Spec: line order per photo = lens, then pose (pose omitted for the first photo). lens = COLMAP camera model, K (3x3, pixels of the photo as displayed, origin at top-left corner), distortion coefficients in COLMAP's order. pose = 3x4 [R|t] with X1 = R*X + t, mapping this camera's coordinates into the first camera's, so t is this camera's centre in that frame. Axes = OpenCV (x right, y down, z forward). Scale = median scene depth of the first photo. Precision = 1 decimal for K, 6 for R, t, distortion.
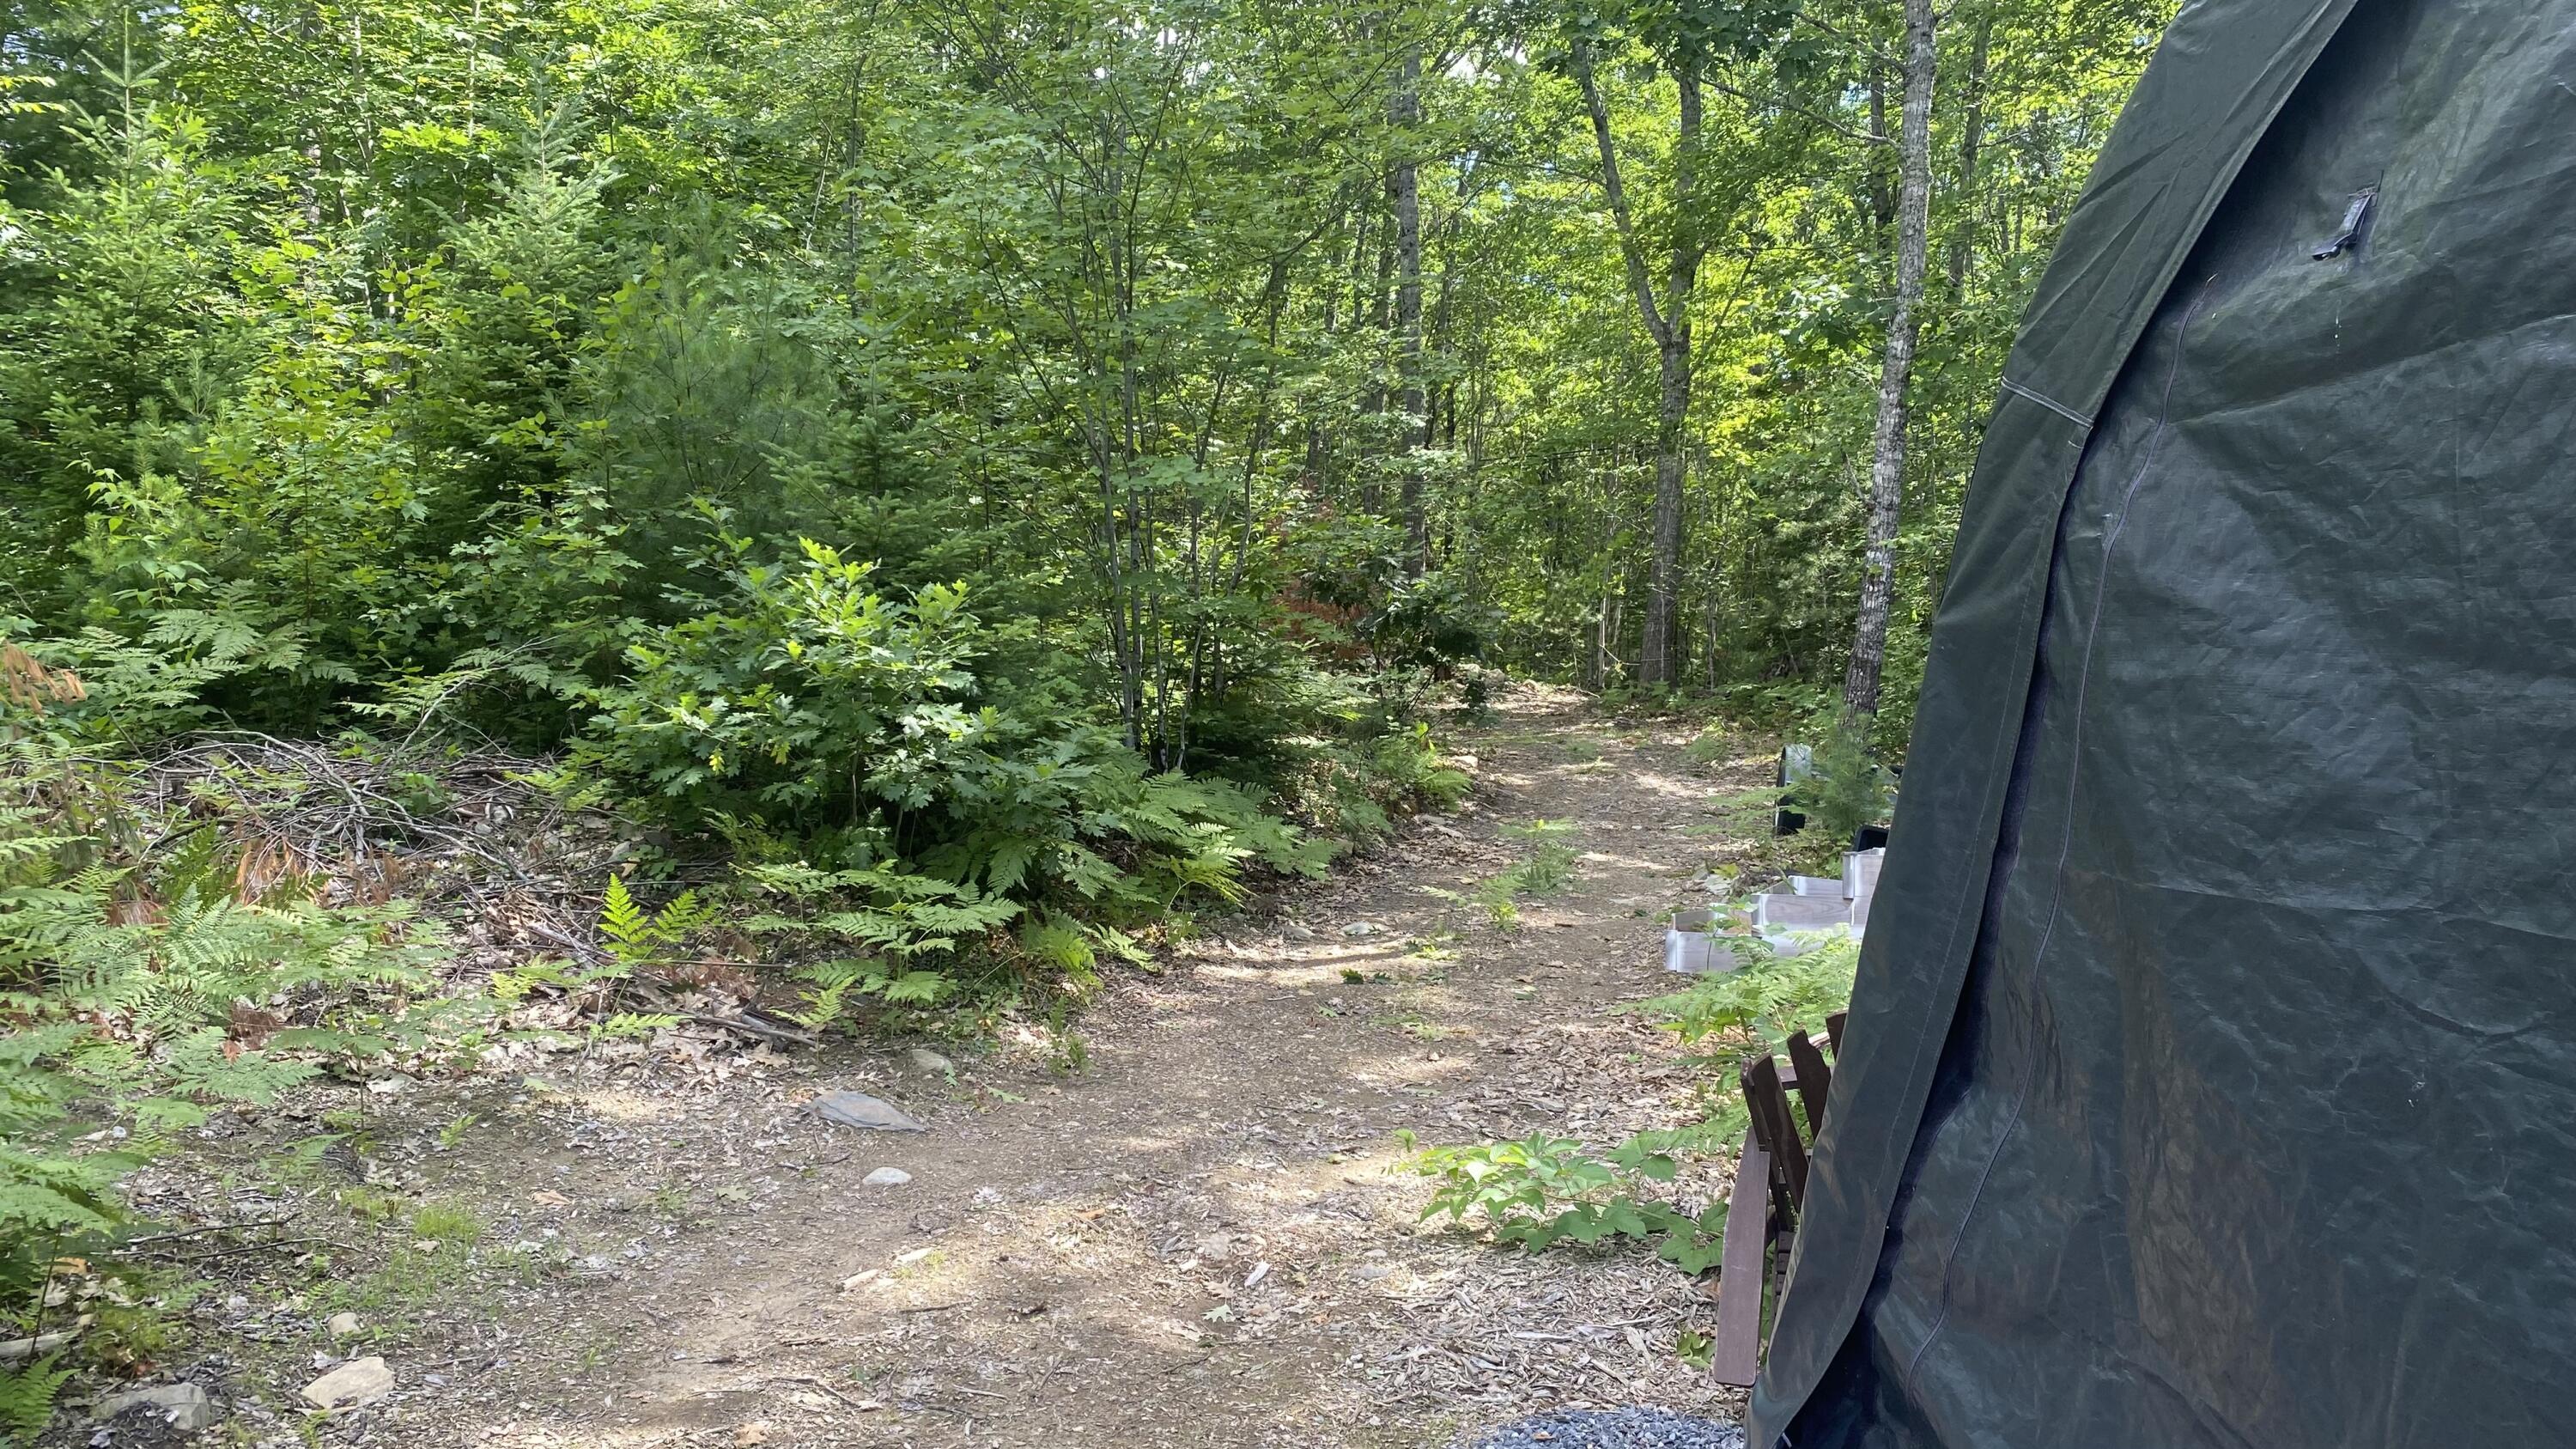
lens RADIAL K [[2022.3, 0, 1285.6], [0, 2022.3, 724.7], [0, 0, 1]] dist [0.014845, 0.010610]
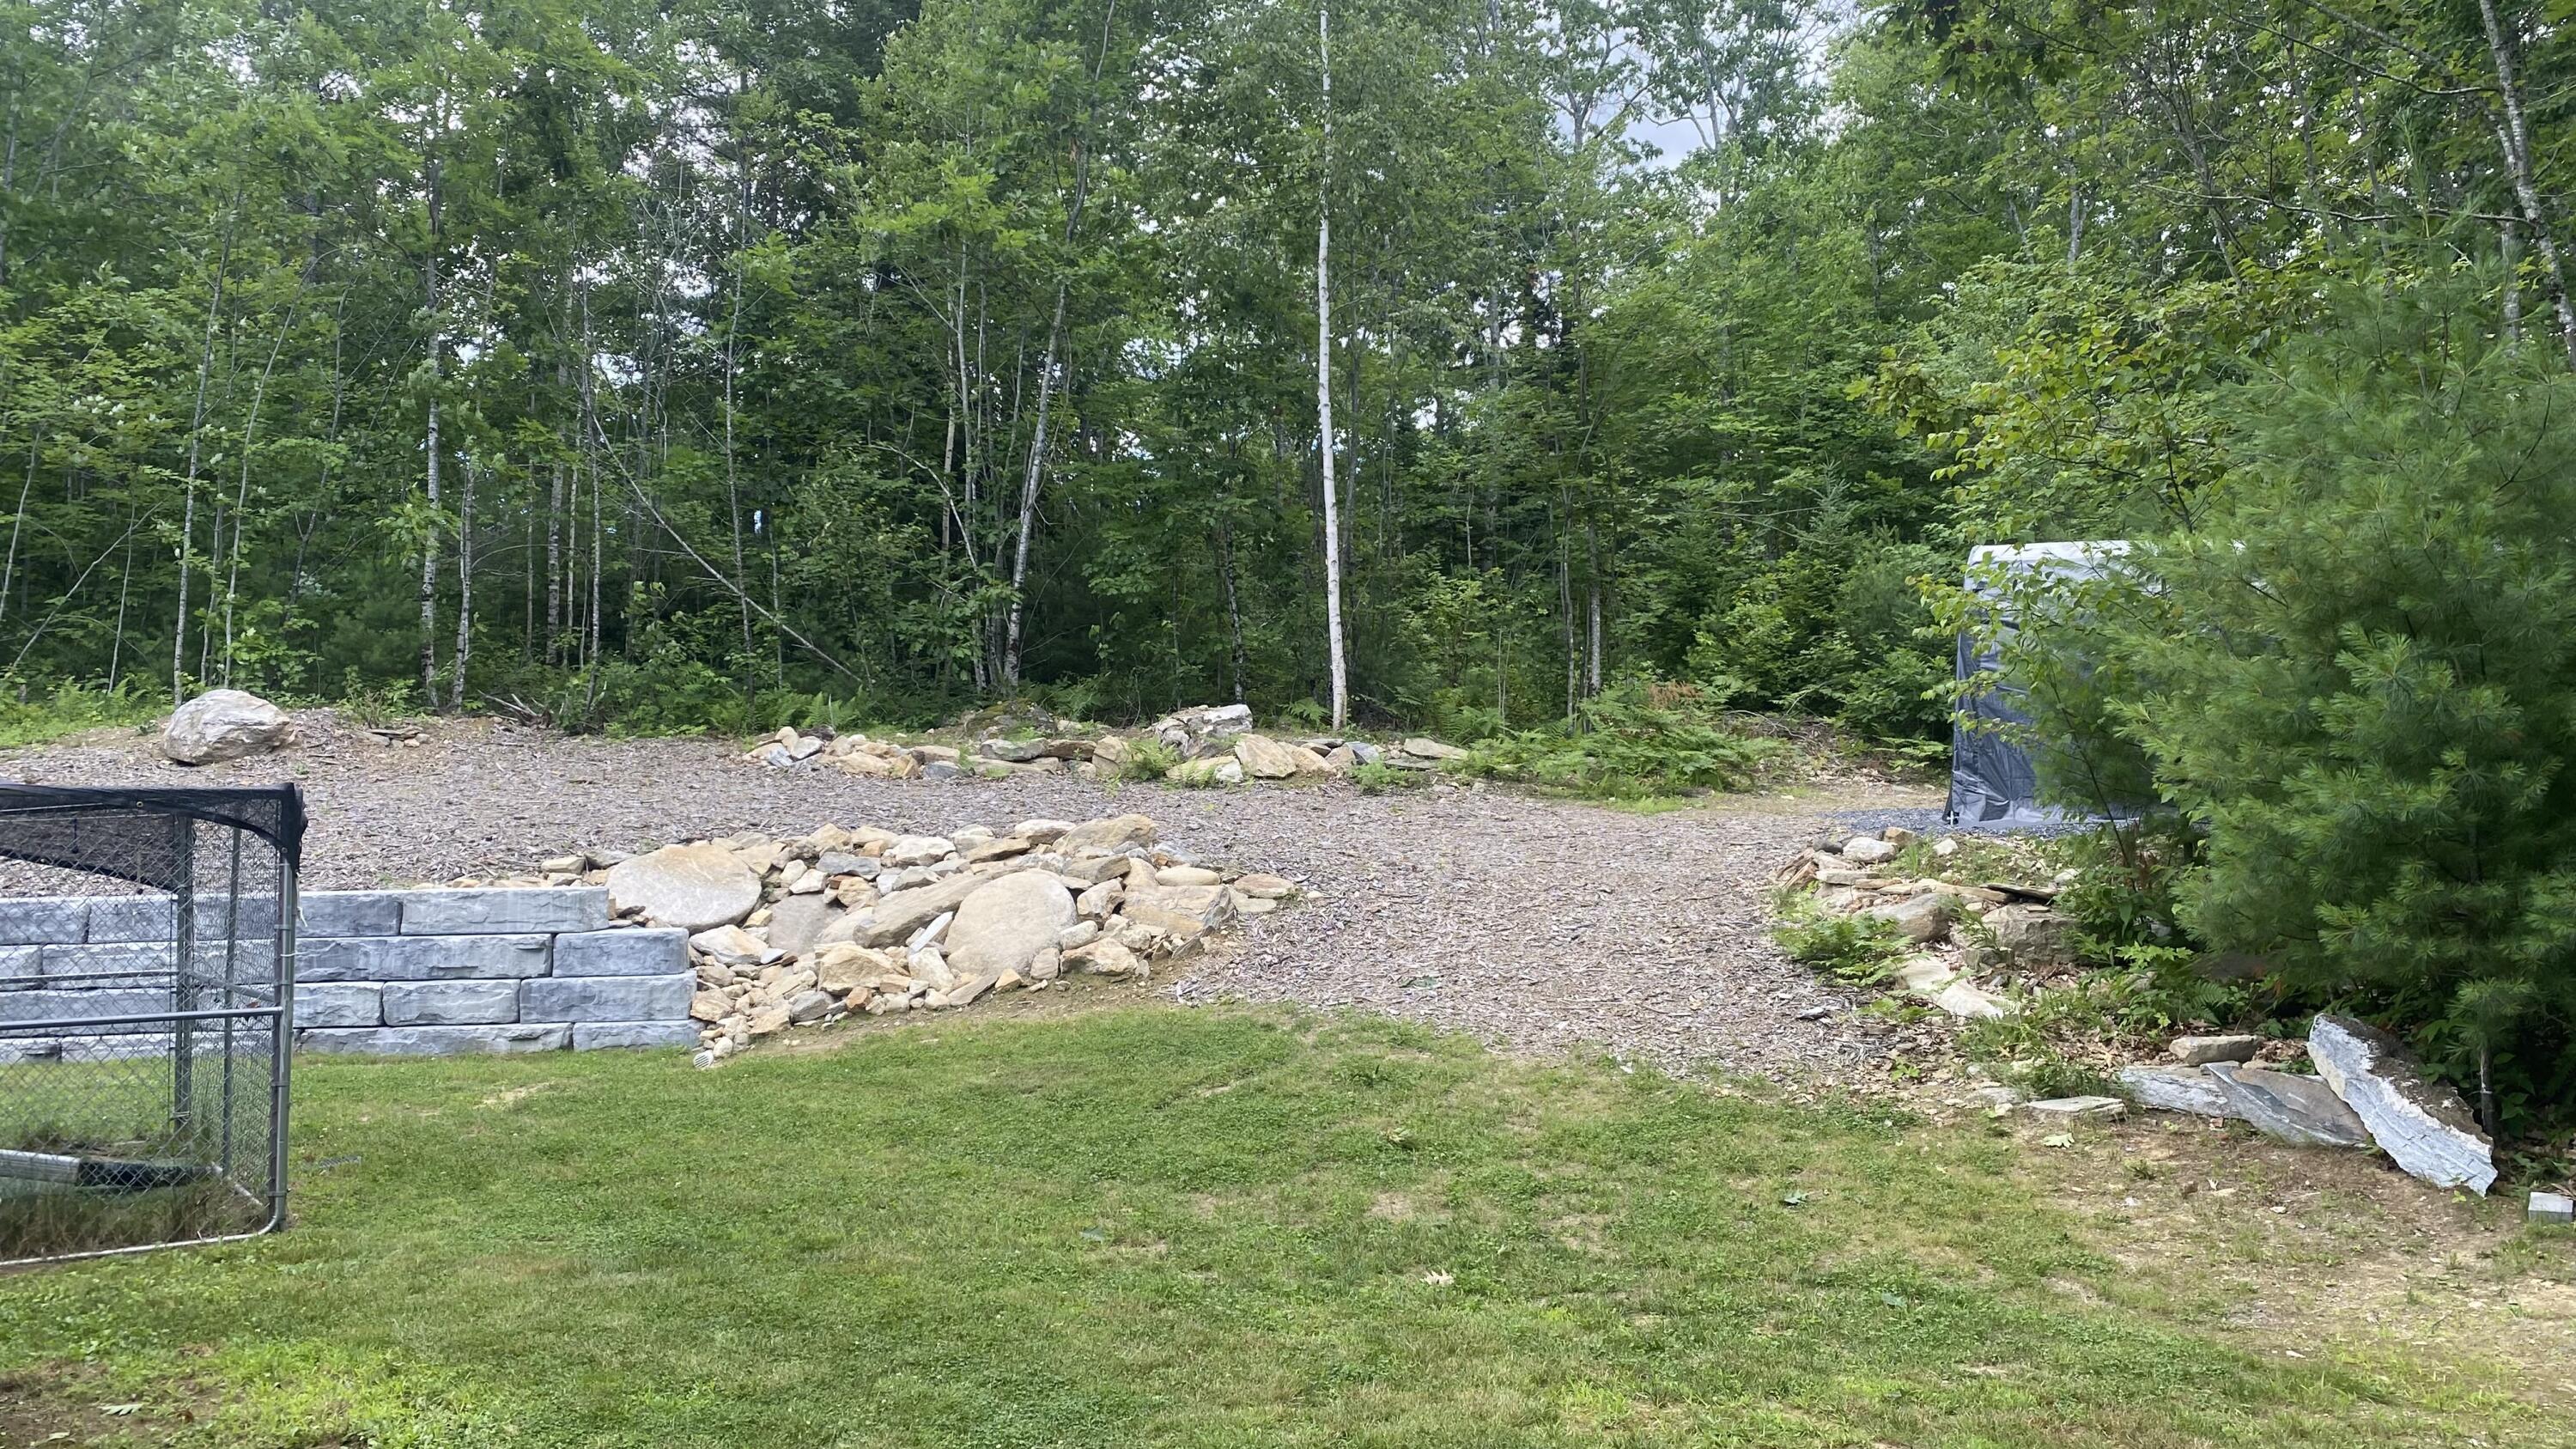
lens RADIAL K [[2022.3, 0, 1286.2], [0, 2022.3, 724.8], [0, 0, 1]] dist [0.014845, 0.010610]
pose [[0.804863, -0.026912, -0.592850, 0.819318], [-0.001496, 0.998876, -0.047375, 0.178520], [0.593459, 0.039017, 0.803918, -2.029063]]
